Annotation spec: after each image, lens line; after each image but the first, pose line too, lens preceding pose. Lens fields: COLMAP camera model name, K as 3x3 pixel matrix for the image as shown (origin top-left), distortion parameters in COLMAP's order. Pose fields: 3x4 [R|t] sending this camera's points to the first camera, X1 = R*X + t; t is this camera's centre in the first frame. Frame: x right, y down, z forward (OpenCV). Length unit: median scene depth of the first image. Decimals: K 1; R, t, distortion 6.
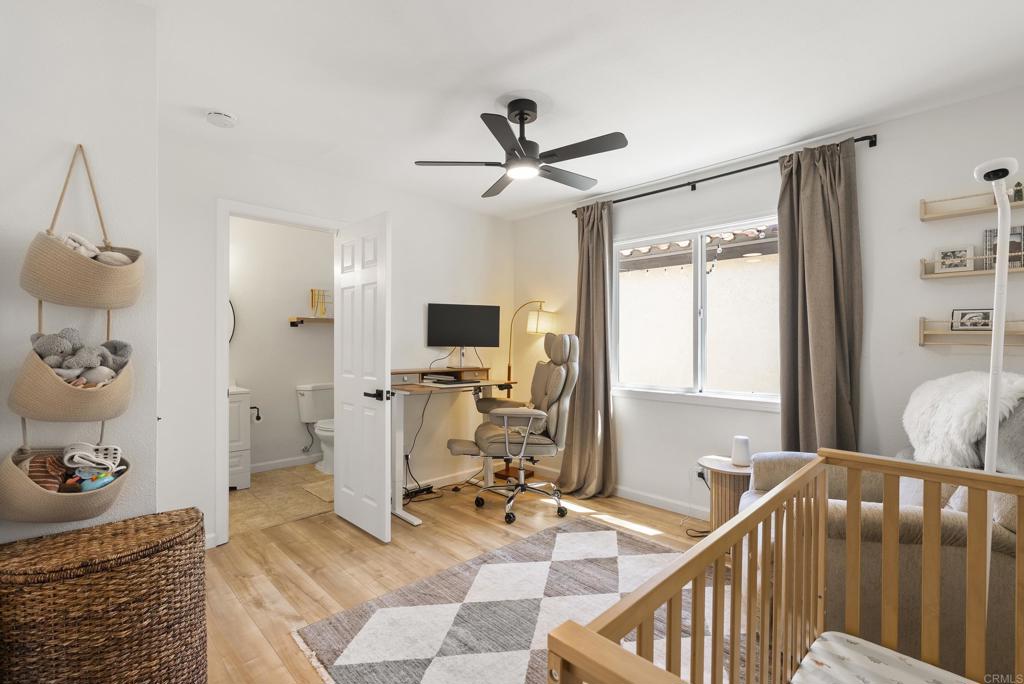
lens RADIAL K [[460.0, 0, 511.0], [0, 460.0, 347.9], [0, 0, 1]] dist [0.000107, 0.000084]
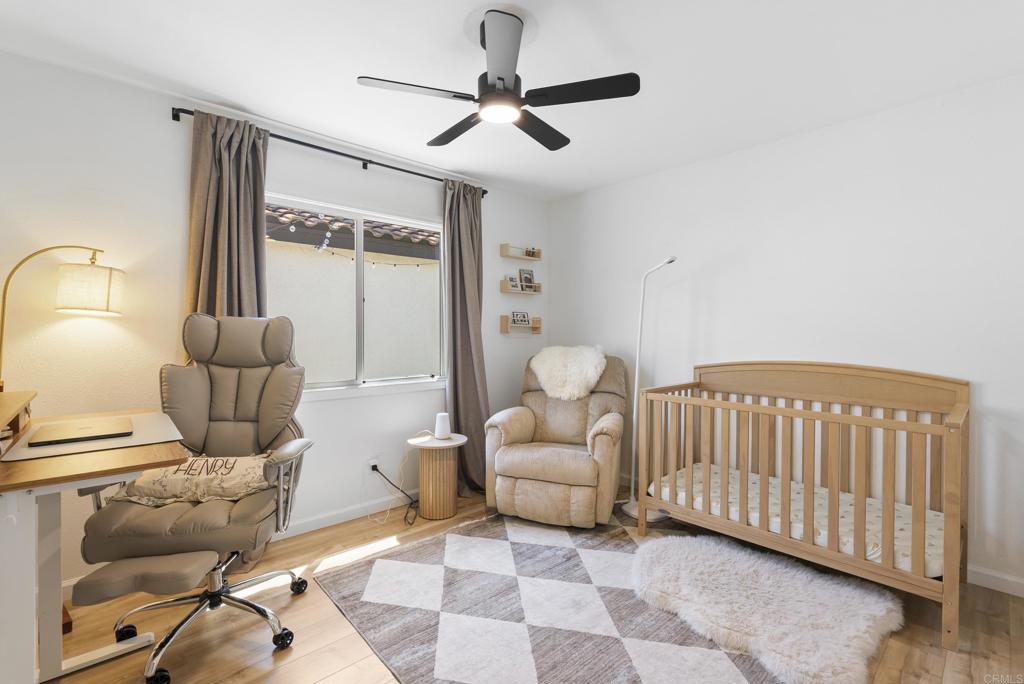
lens RADIAL K [[465.0, 0, 508.3], [0, 465.0, 338.3], [0, 0, 1]] dist [-0.000189, 0.000350]
pose [[0.034273, -0.019986, 0.999213, -0.597743], [0.007707, 0.999776, 0.019733, -0.014403], [-0.999383, 0.007024, 0.034420, 0.738472]]
